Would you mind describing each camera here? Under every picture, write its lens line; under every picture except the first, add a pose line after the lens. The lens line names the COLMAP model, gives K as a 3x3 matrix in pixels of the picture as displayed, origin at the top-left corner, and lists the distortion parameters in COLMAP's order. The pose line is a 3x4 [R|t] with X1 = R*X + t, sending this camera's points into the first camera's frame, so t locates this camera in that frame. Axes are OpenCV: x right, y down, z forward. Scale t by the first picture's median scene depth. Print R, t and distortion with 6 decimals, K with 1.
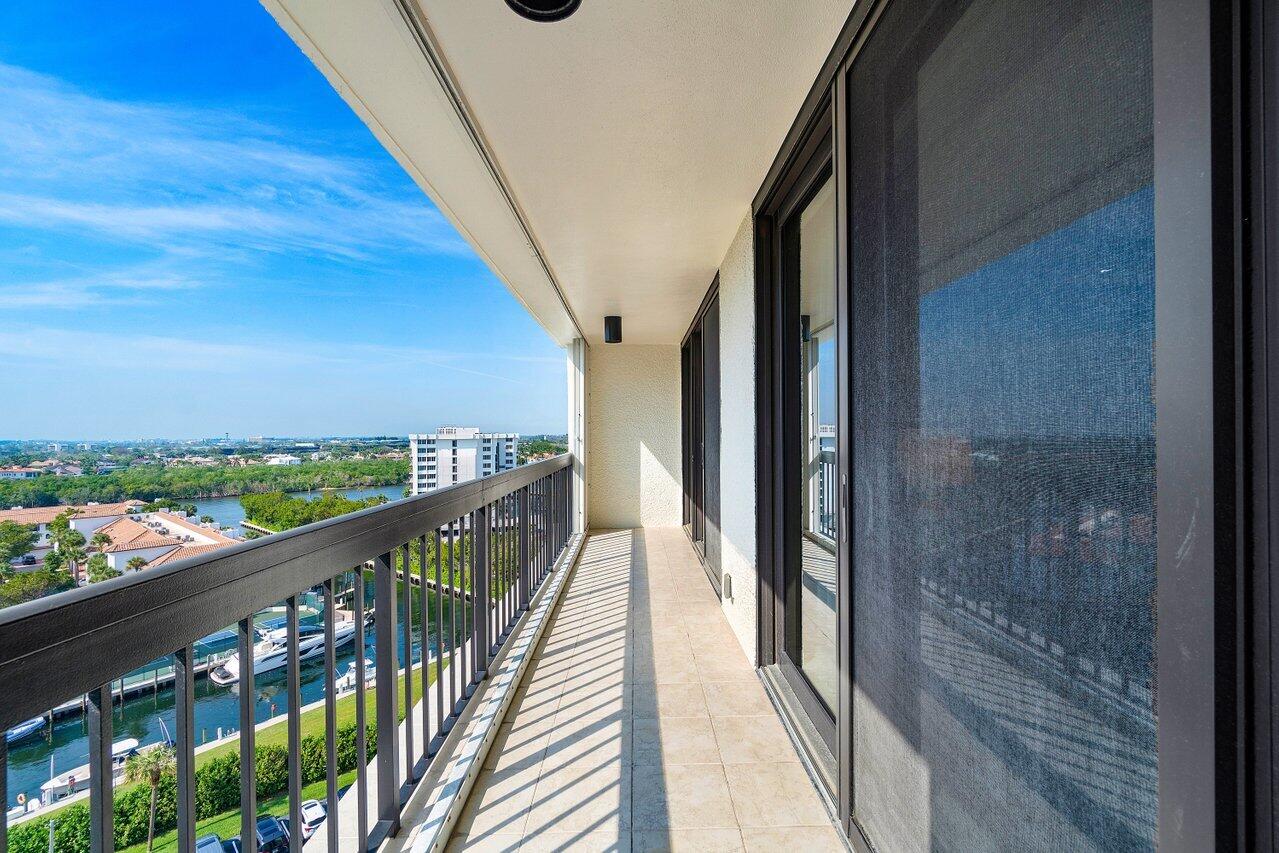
lens RADIAL K [[577.7, 0, 610.2], [0, 577.7, 427.1], [0, 0, 1]] dist [-0.001231, 0.000973]
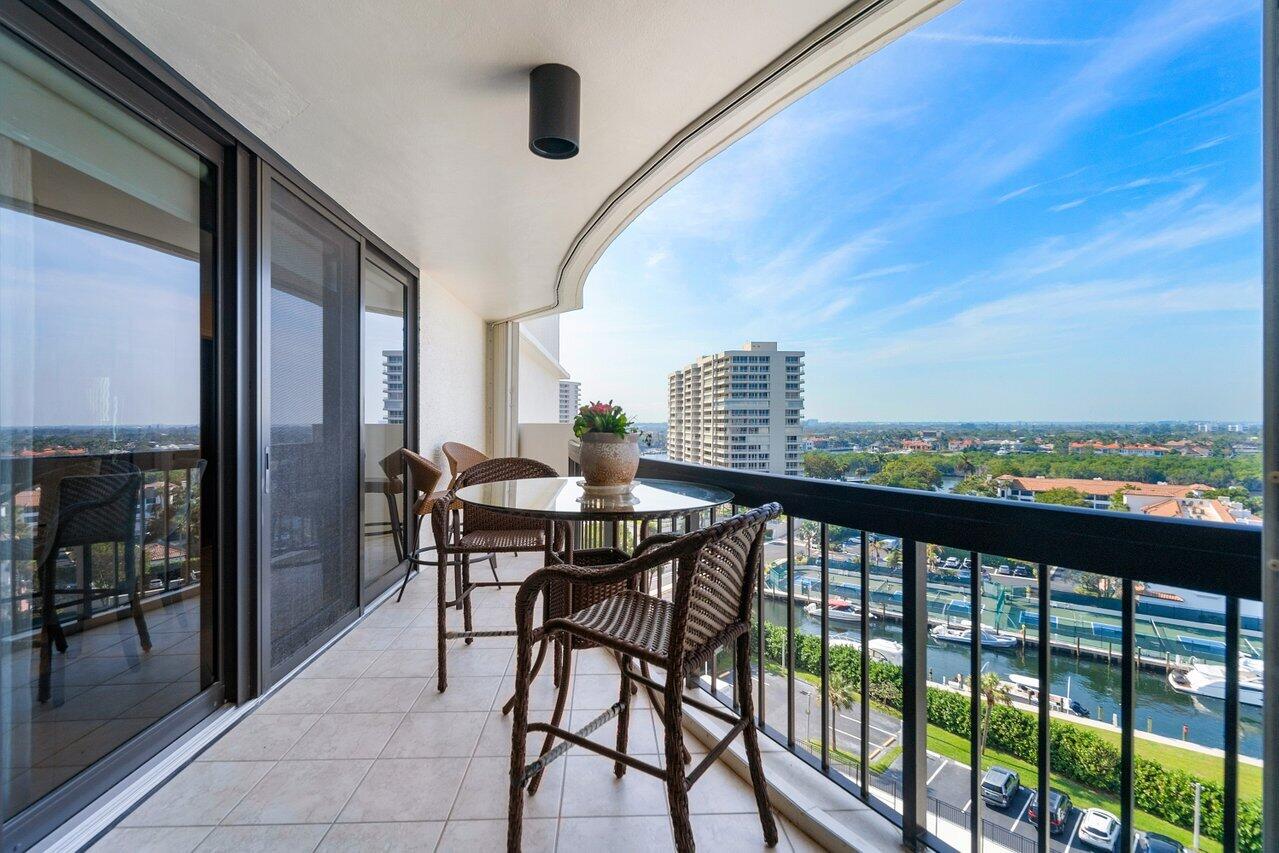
lens RADIAL K [[577.7, 0, 631.7], [0, 577.7, 428.1], [0, 0, 1]] dist [-0.001231, 0.000973]
pose [[0.019553, 0.023869, -0.999524, 0.219462], [0.013073, 0.999623, 0.024127, 0.000378], [0.999723, -0.013538, 0.019234, 0.132345]]
